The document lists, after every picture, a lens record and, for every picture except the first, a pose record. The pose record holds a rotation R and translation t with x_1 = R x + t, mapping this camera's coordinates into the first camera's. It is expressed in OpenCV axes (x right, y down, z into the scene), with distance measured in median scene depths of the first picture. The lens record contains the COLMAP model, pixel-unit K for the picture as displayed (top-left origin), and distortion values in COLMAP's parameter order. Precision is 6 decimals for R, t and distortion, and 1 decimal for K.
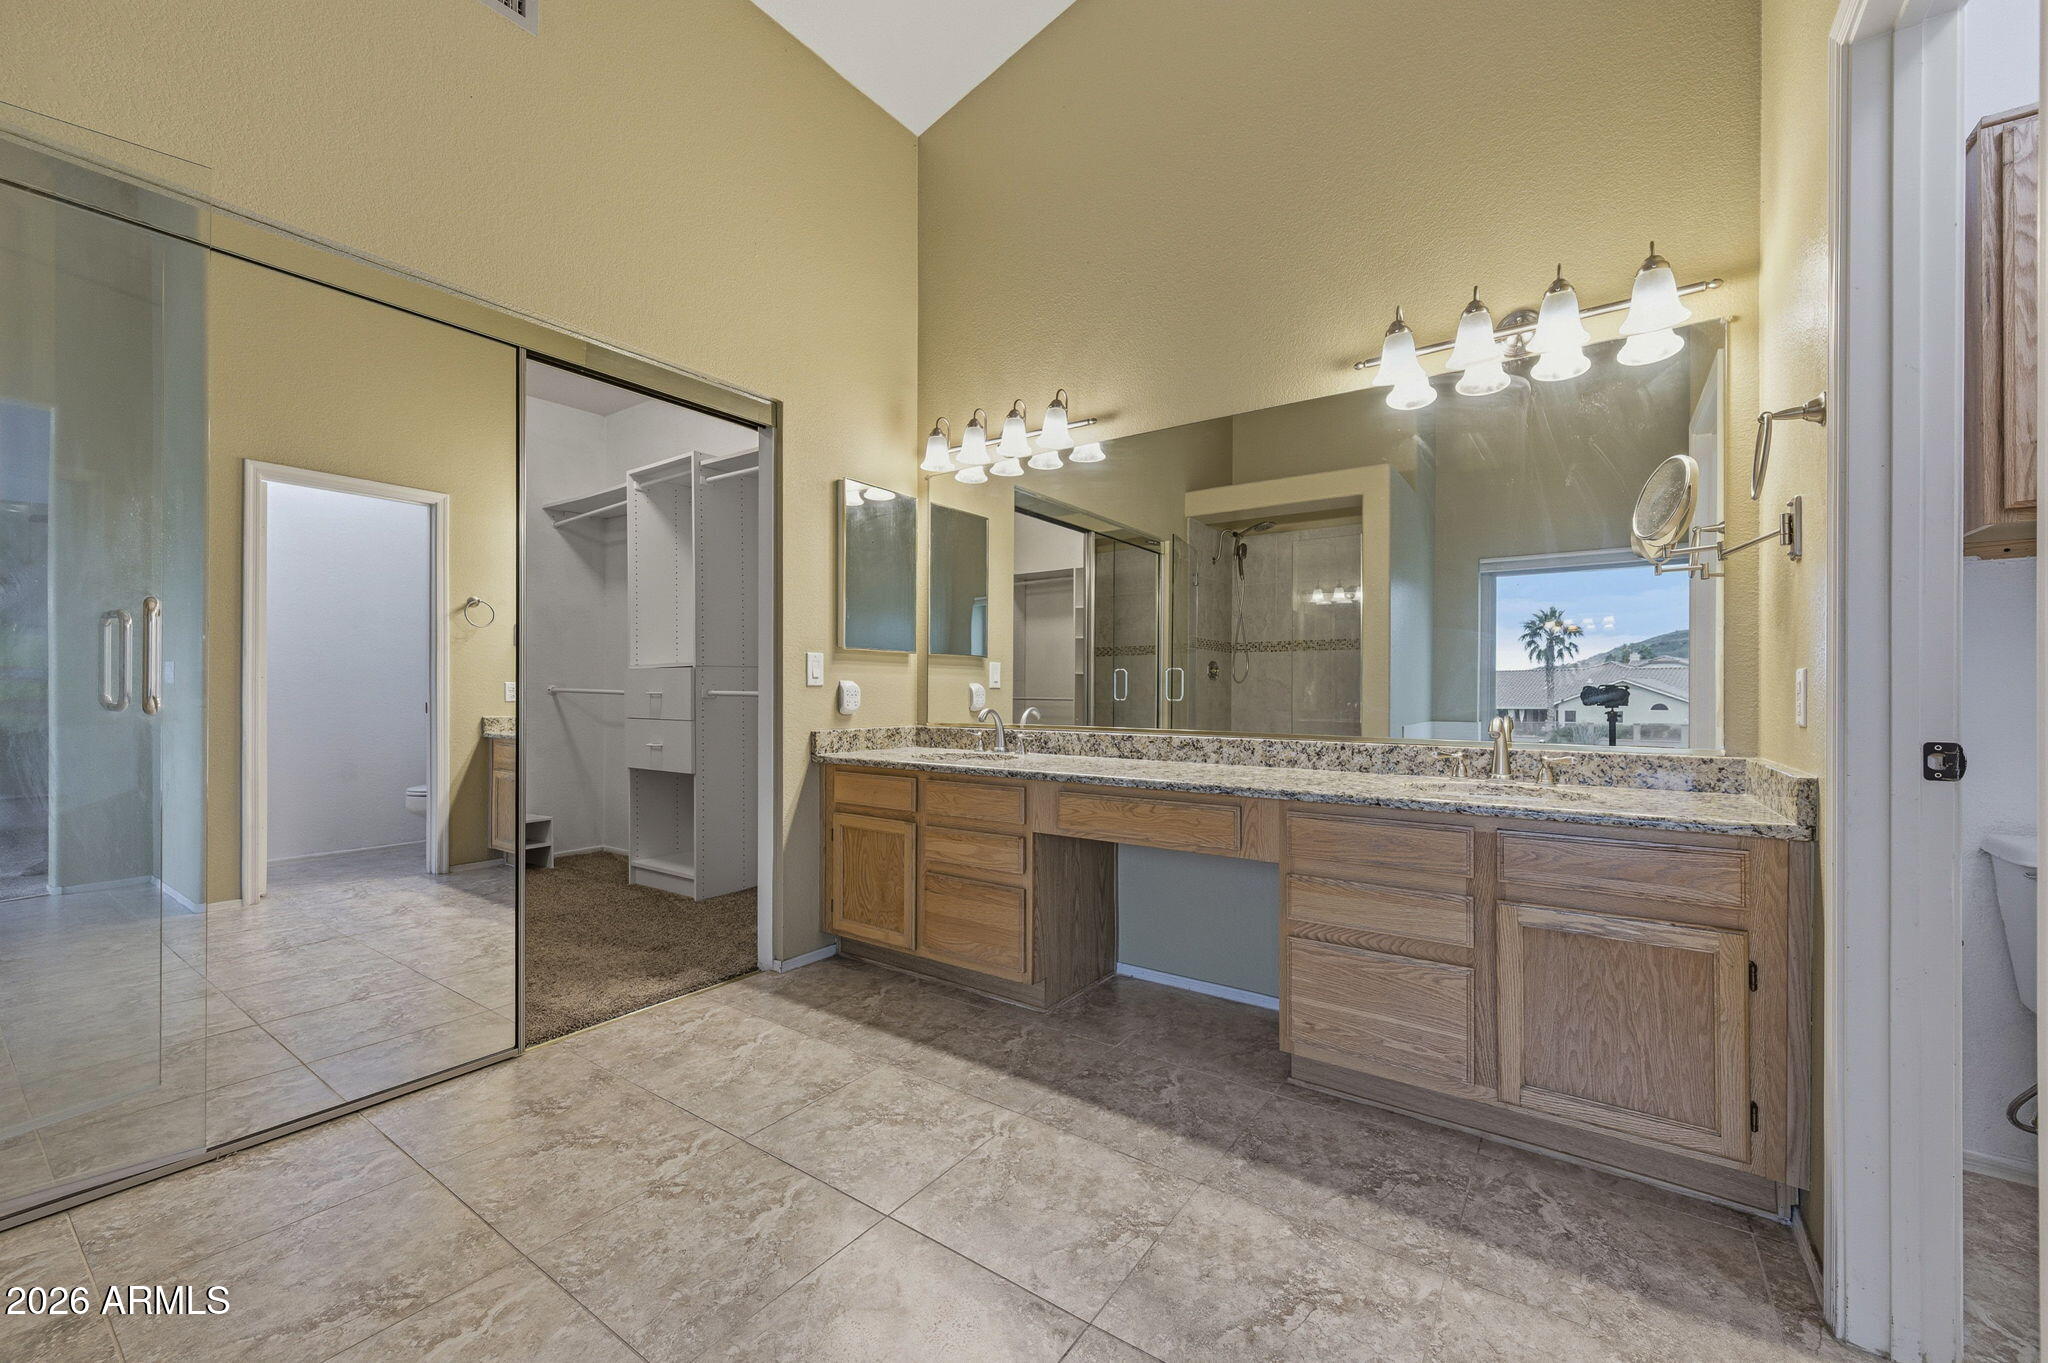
lens RADIAL K [[841.5, 0, 1024.0], [0, 841.5, 681.5], [0, 0, 1]] dist [-0.013546, 0.000366]
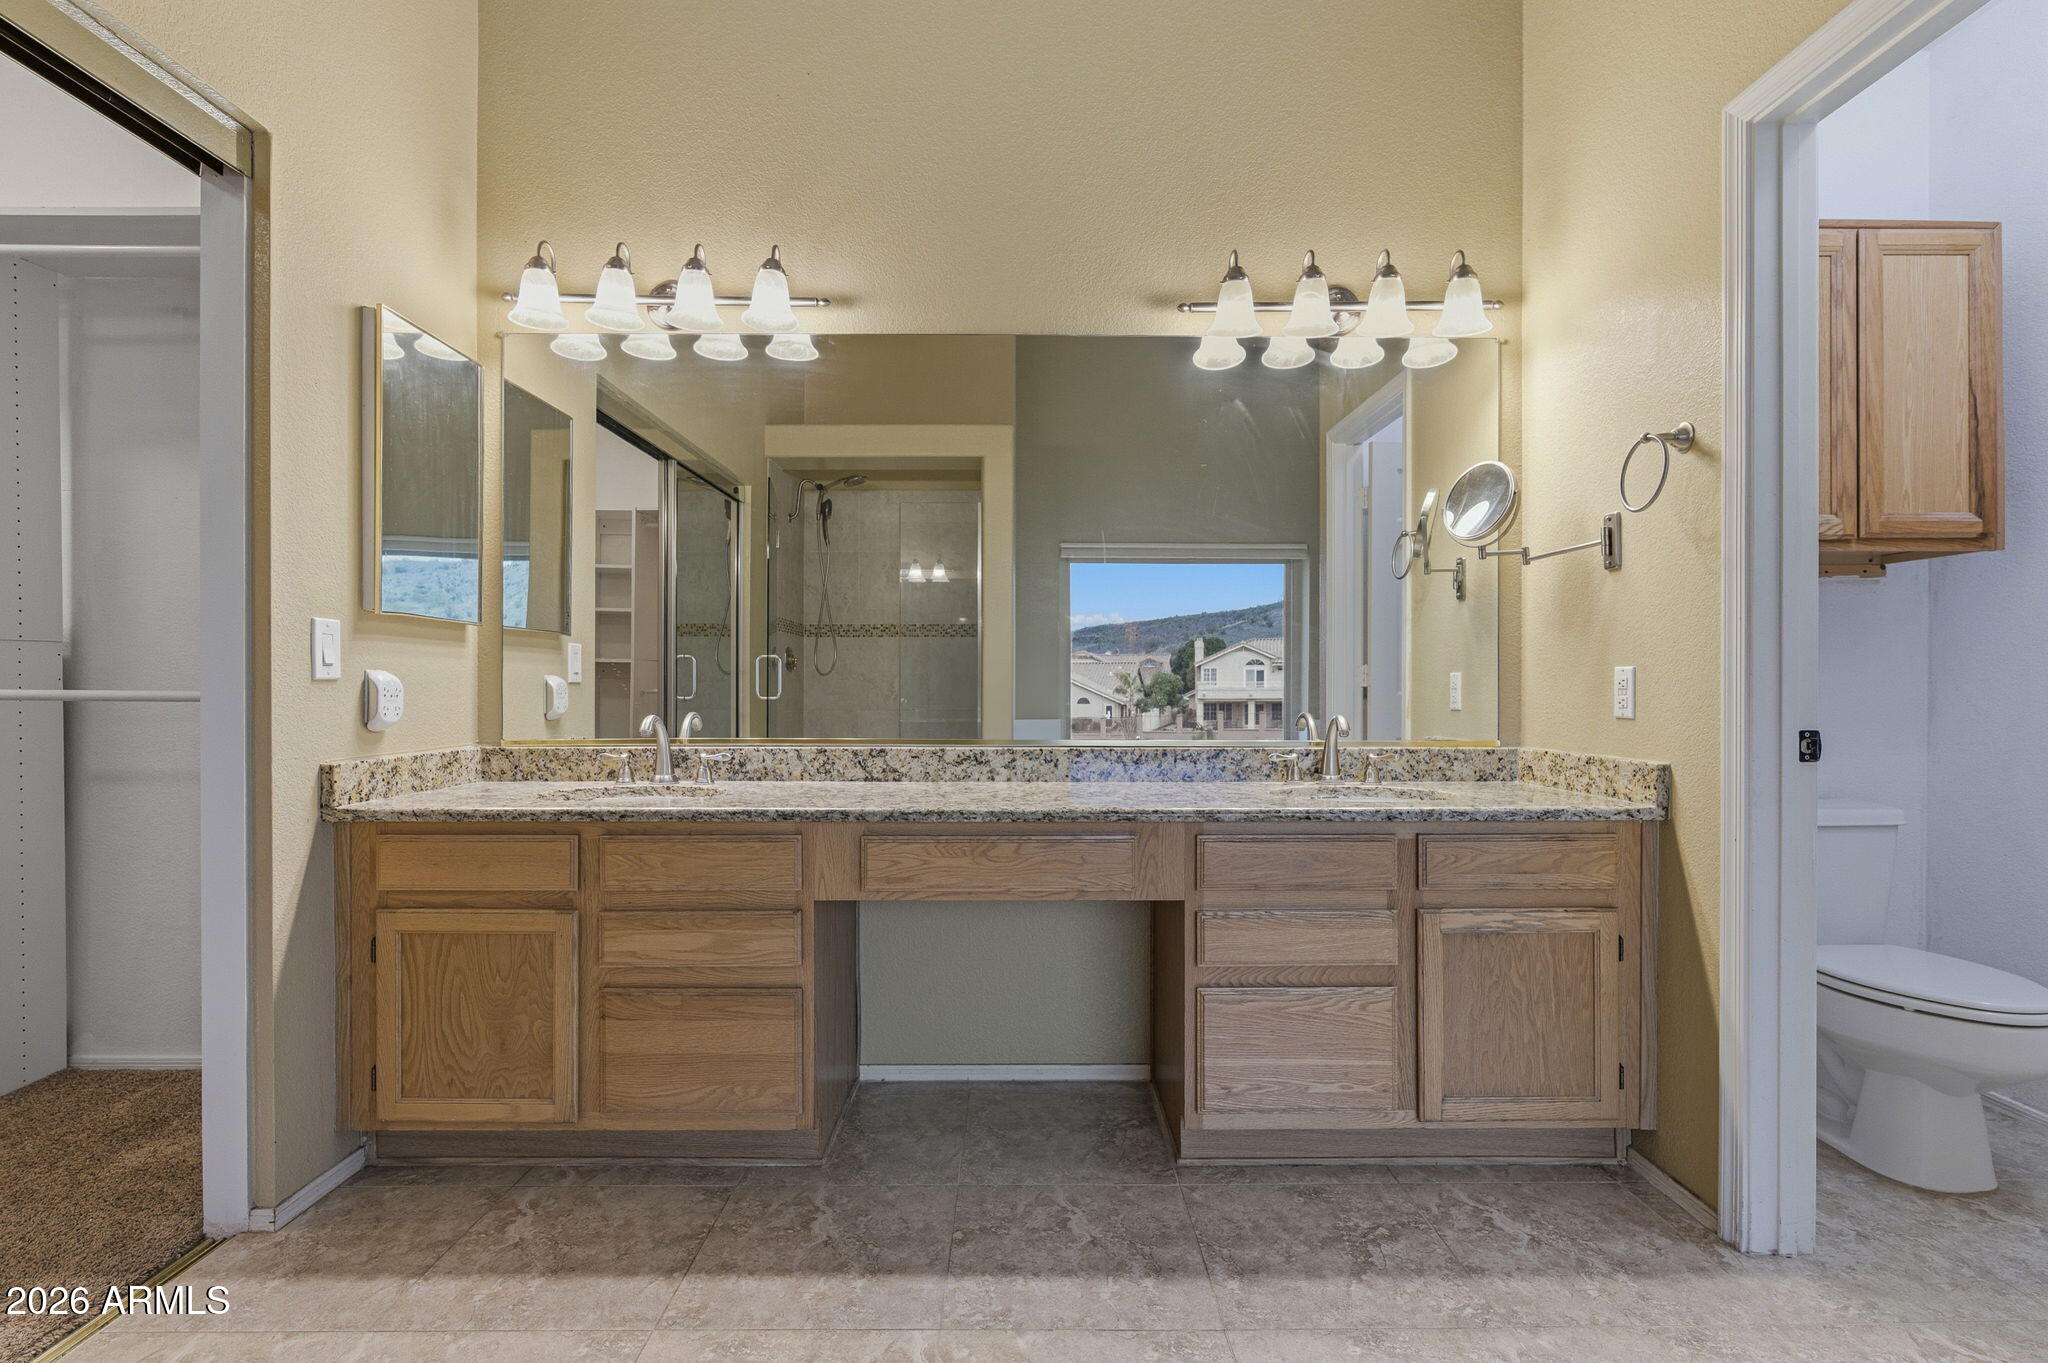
lens RADIAL K [[1018.6, 0, 1024.0], [0, 1018.6, 681.5], [0, 0, 1]] dist [-0.010676, -0.000456]
pose [[0.796723, 0.000837, 0.604344, -0.326944], [-0.005149, 0.999972, 0.005403, 0.000518], [-0.604323, -0.007417, 0.796705, 0.244977]]
